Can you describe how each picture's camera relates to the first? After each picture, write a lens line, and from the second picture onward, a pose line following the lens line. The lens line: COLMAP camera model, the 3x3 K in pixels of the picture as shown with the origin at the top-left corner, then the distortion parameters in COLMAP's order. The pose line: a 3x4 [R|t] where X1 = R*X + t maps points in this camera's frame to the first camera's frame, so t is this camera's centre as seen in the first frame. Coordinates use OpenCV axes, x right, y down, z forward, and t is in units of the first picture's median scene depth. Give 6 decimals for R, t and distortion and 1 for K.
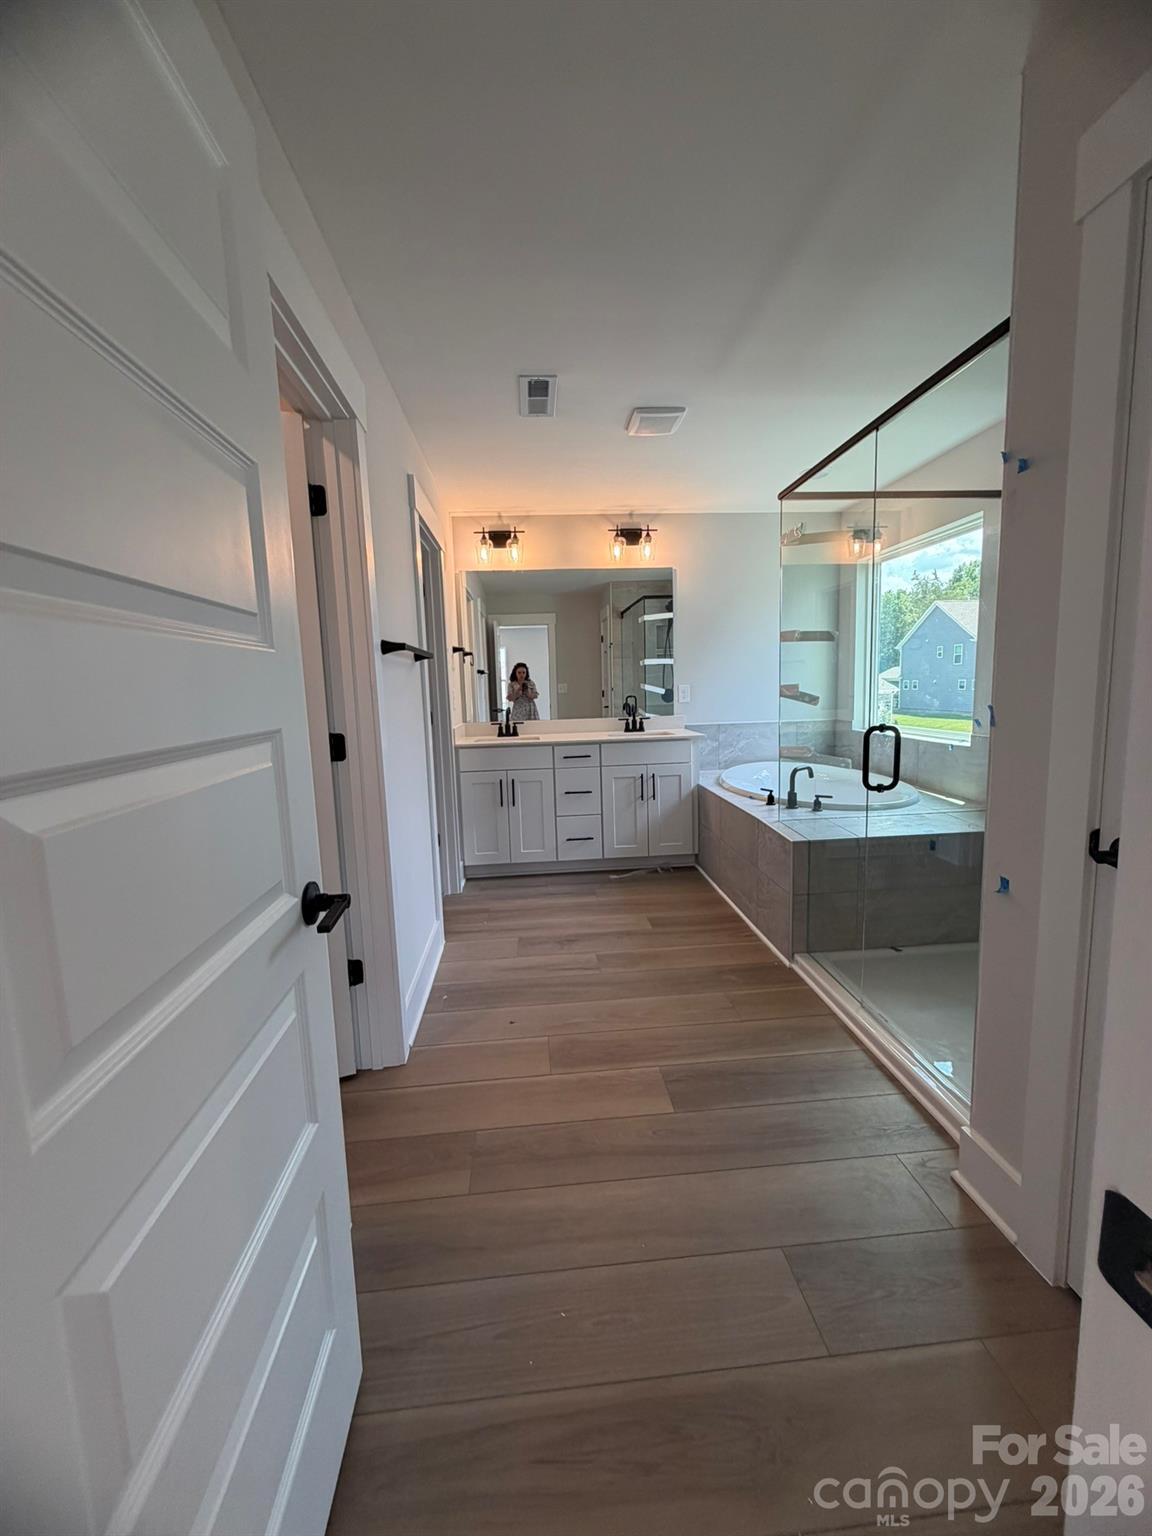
lens RADIAL K [[610.0, 0, 576.6], [0, 610.0, 766.6], [0, 0, 1]] dist [-0.001253, -0.000185]
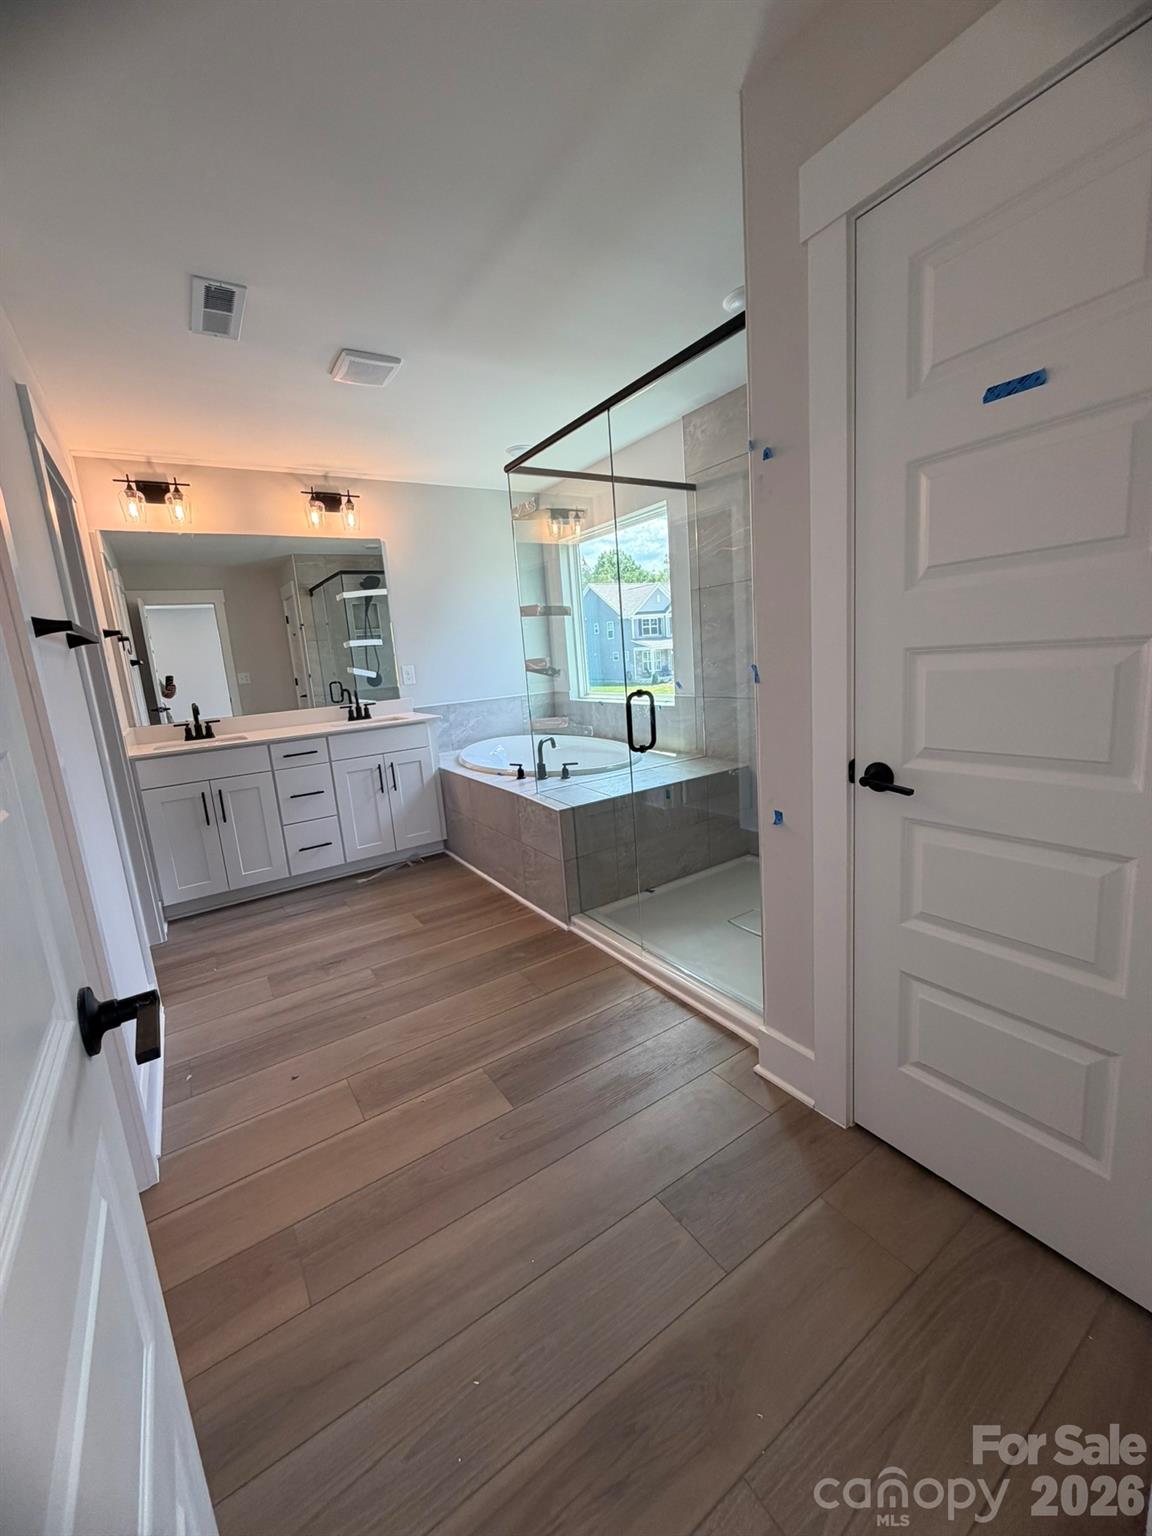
lens RADIAL K [[610.0, 0, 572.4], [0, 610.0, 765.4], [0, 0, 1]] dist [-0.001253, -0.000185]
pose [[0.877577, -0.123099, 0.463364, -0.088129], [0.110193, 0.992390, 0.054945, -0.006542], [-0.466601, 0.002841, 0.884463, 0.071026]]
